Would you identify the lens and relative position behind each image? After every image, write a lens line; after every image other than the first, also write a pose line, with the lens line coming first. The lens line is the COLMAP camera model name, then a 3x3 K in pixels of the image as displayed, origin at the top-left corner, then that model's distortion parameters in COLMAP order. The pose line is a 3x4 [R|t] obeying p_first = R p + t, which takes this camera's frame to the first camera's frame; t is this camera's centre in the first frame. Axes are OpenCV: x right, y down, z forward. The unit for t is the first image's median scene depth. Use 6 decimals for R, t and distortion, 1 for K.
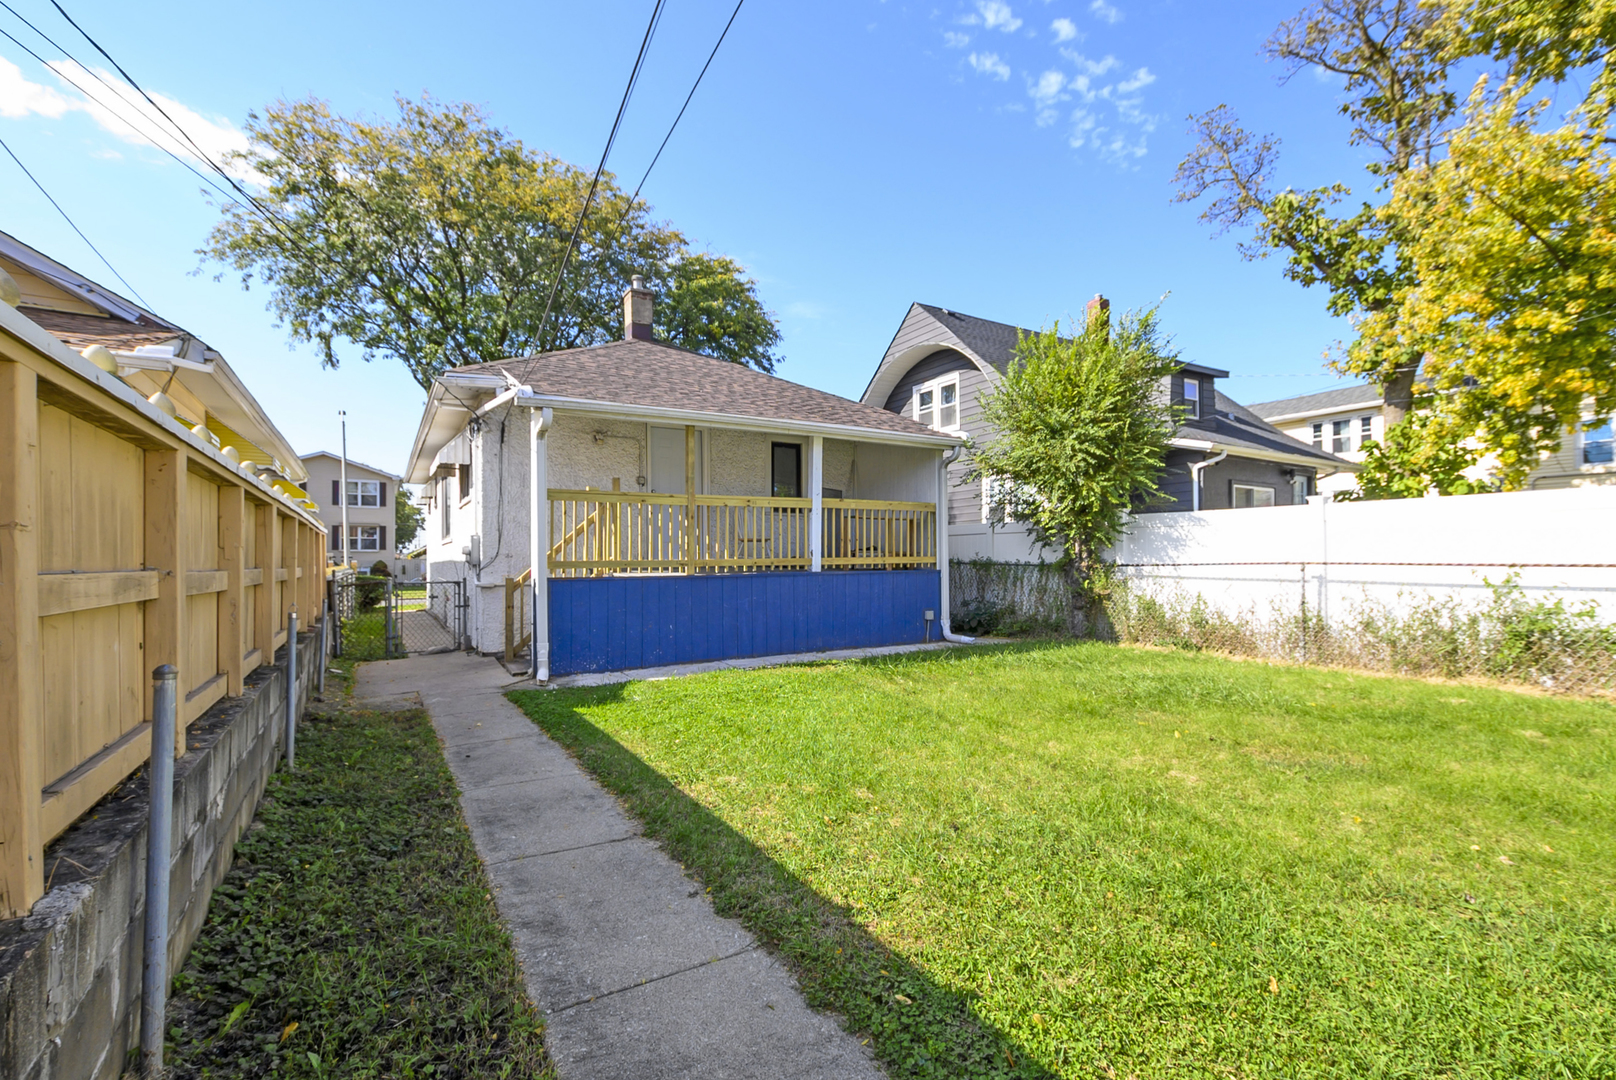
lens RADIAL K [[693.5, 0, 814.0], [0, 693.5, 552.9], [0, 0, 1]] dist [0.000726, 0.000015]
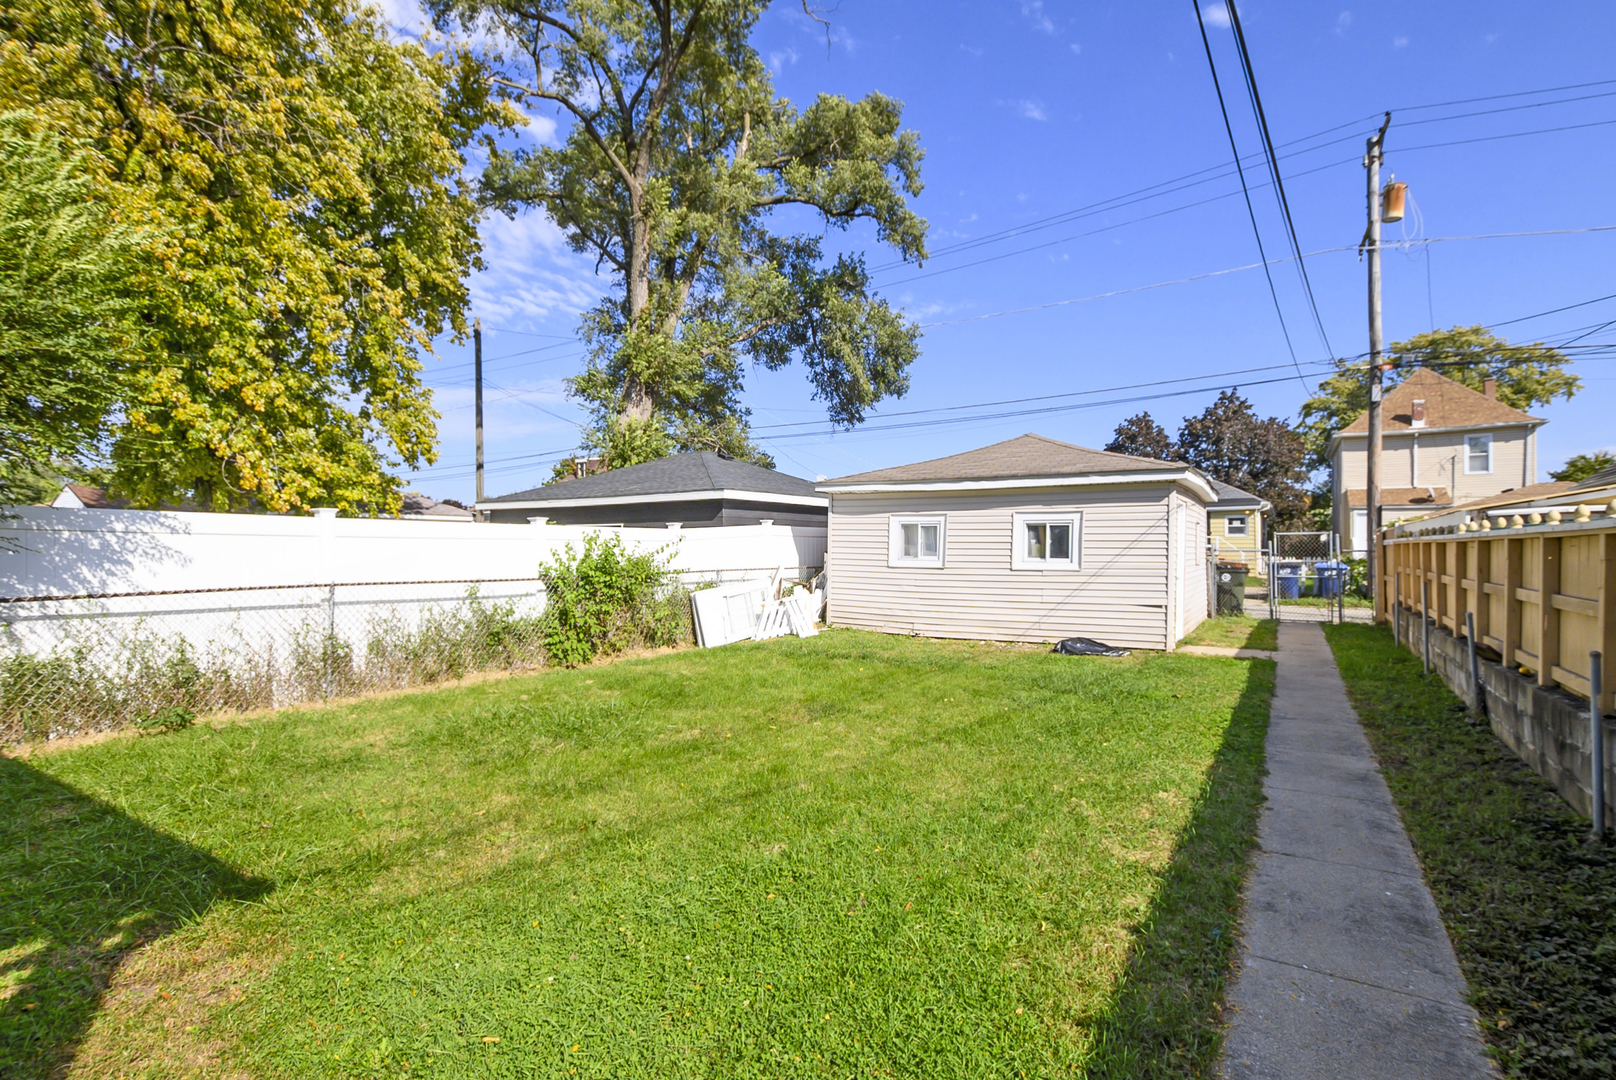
lens RADIAL K [[780.4, 0, 808.1], [0, 780.4, 557.3], [0, 0, 1]] dist [-0.000318, -0.000062]
pose [[-0.442725, -0.003601, 0.896650, -0.798690], [-0.004750, 0.999987, 0.001671, -0.043873], [-0.896645, -0.003520, -0.442736, 1.683381]]
